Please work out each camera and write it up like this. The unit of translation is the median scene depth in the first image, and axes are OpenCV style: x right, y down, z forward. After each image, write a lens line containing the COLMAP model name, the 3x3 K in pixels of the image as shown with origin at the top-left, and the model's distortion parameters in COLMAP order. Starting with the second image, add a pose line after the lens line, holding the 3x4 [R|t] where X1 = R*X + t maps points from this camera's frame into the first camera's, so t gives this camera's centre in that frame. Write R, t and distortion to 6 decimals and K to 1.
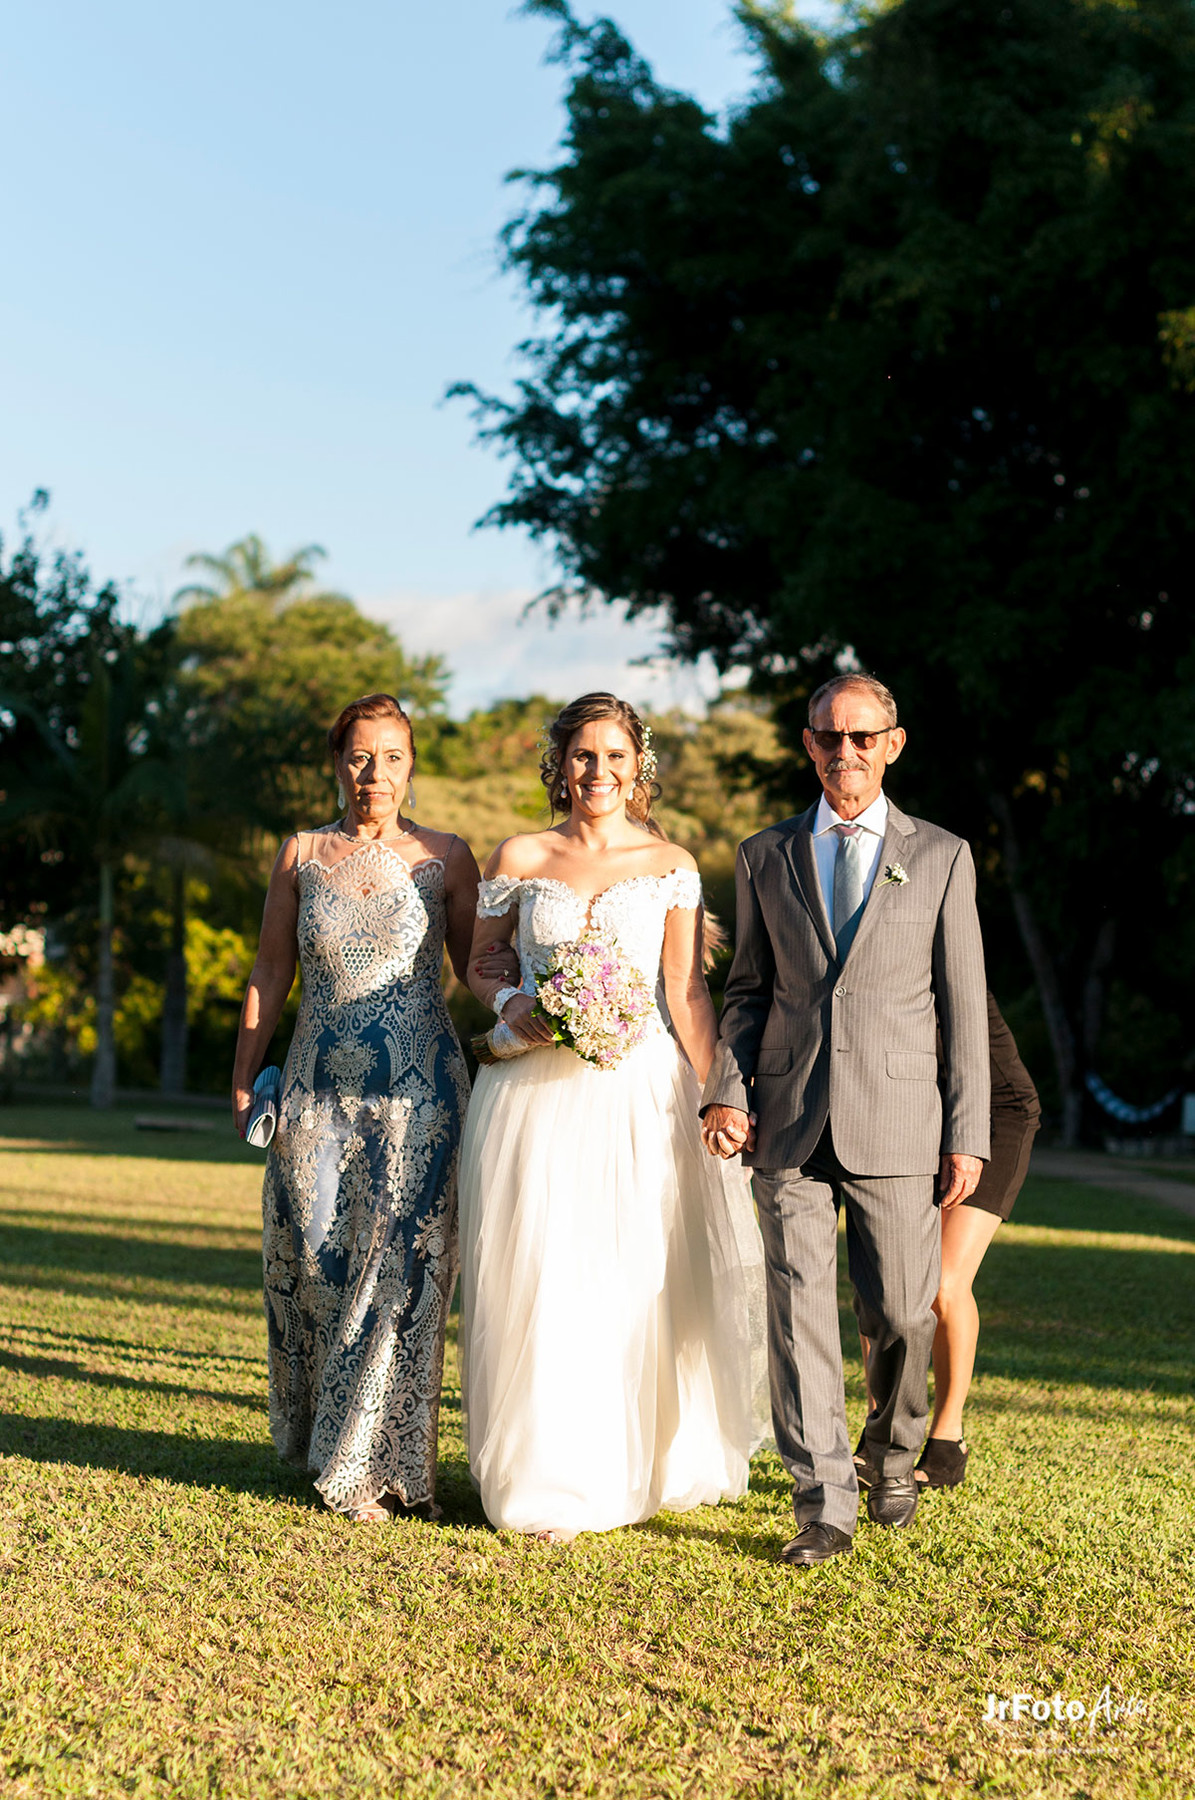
lens RADIAL K [[3915.3, 0, 598.9], [0, 3915.3, 900.7], [0, 0, 1]] dist [0.012992, 0.000000]
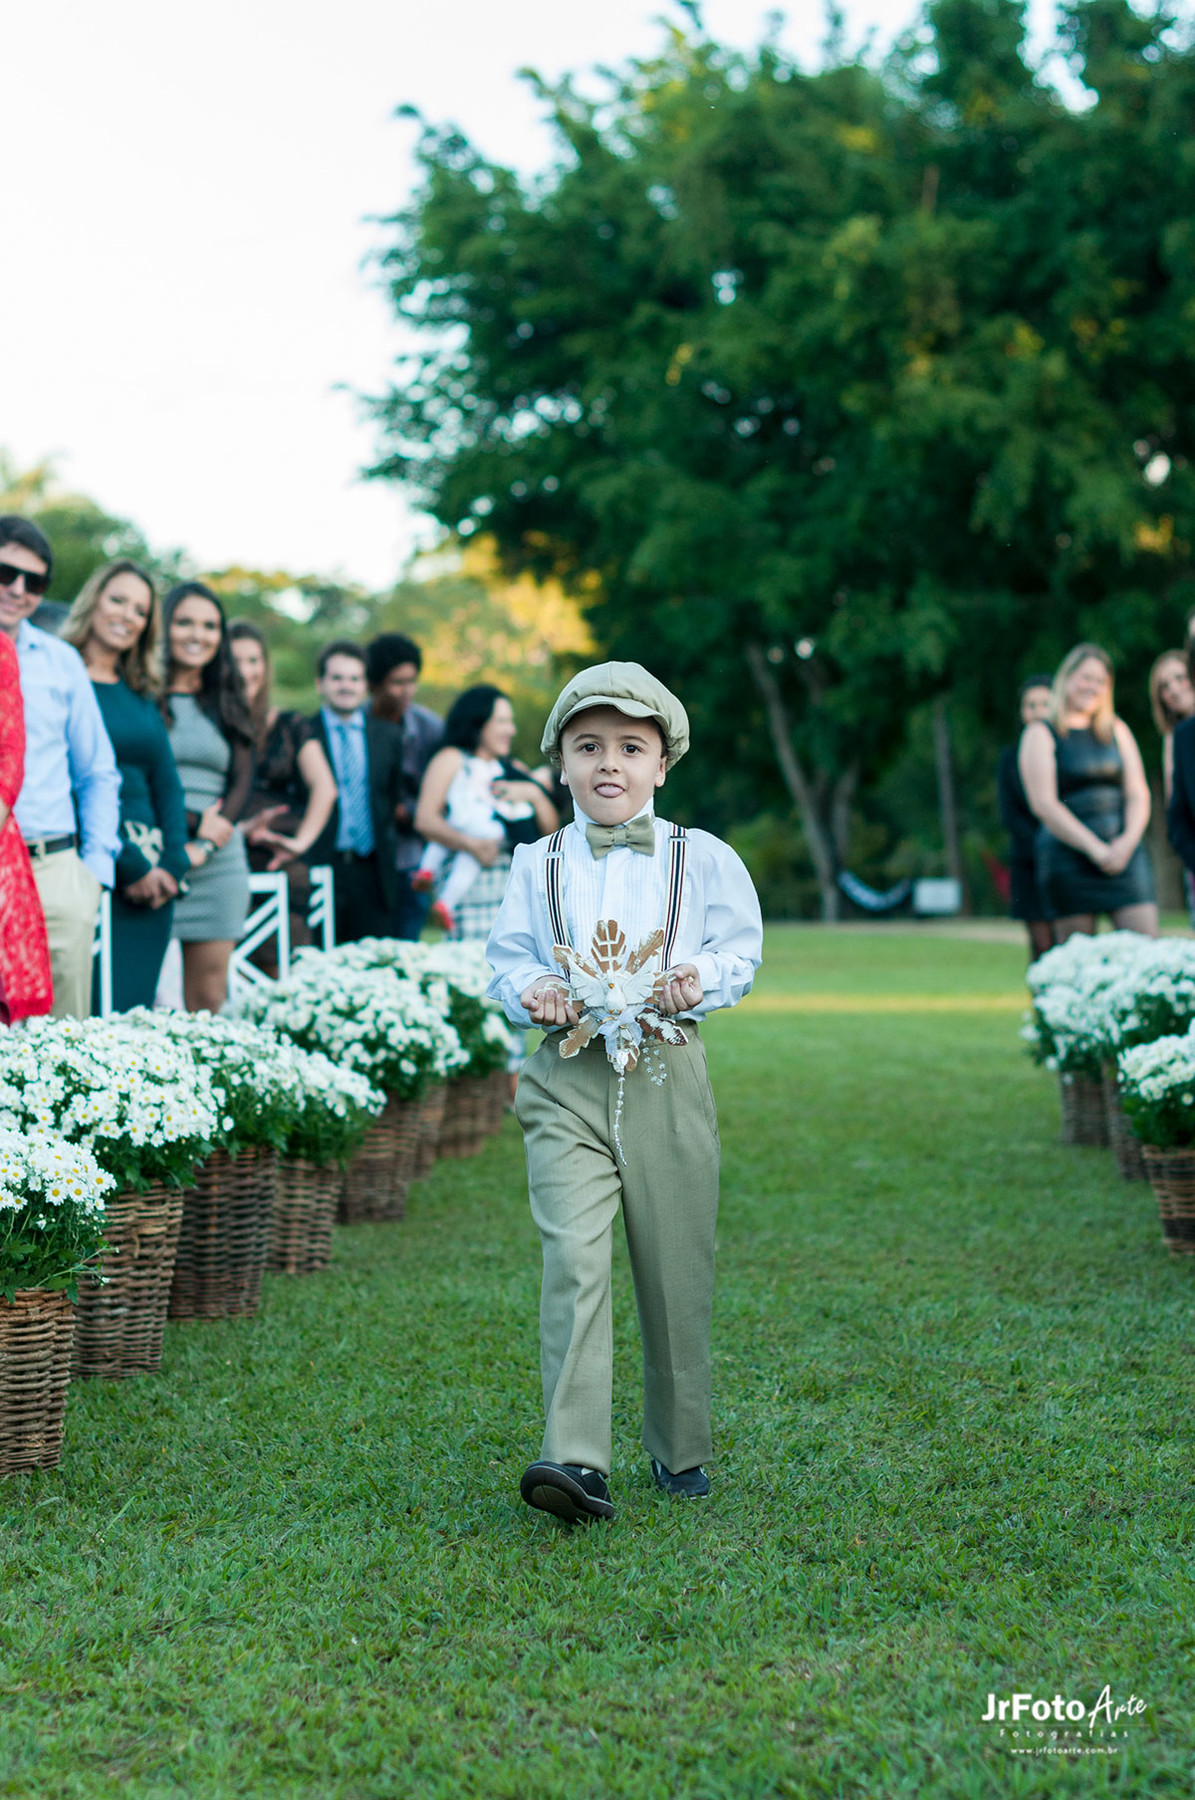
lens RADIAL K [[3915.3, 0, 594.6], [0, 3915.3, 899.9], [0, 0, 1]] dist [0.012992, 0.000000]
pose [[0.994692, -0.061959, 0.082153, -0.072416], [0.058652, 0.997391, 0.042079, -0.008714], [-0.084546, -0.037037, 0.995731, -0.345722]]
